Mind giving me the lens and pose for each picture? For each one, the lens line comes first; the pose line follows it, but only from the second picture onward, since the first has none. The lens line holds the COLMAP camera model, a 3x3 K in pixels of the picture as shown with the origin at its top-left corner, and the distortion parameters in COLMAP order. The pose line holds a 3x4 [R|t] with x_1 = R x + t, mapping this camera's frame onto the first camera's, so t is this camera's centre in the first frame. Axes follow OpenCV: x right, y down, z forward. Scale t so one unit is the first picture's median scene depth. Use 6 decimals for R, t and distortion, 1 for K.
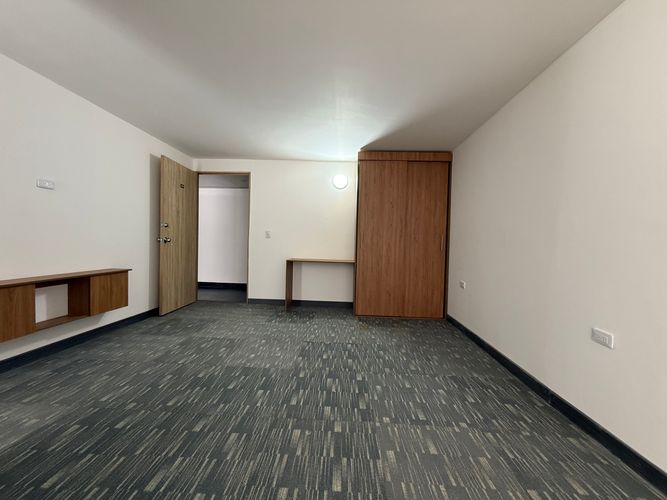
lens RADIAL K [[266.8, 0, 336.8], [0, 266.8, 250.4], [0, 0, 1]] dist [-0.000663, 0.000336]
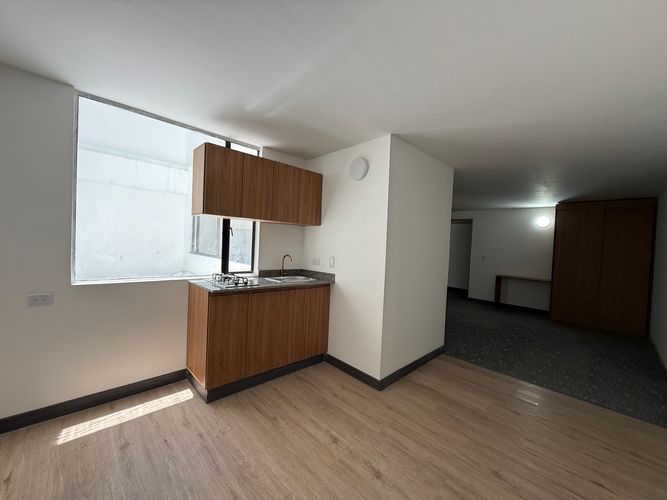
lens RADIAL K [[266.8, 0, 339.5], [0, 266.8, 251.5], [0, 0, 1]] dist [-0.000663, 0.000336]
pose [[0.734411, 0.029743, -0.678053, 0.181168], [-0.053630, 0.998459, -0.014291, -0.030489], [0.676583, 0.046859, 0.734874, -0.728737]]
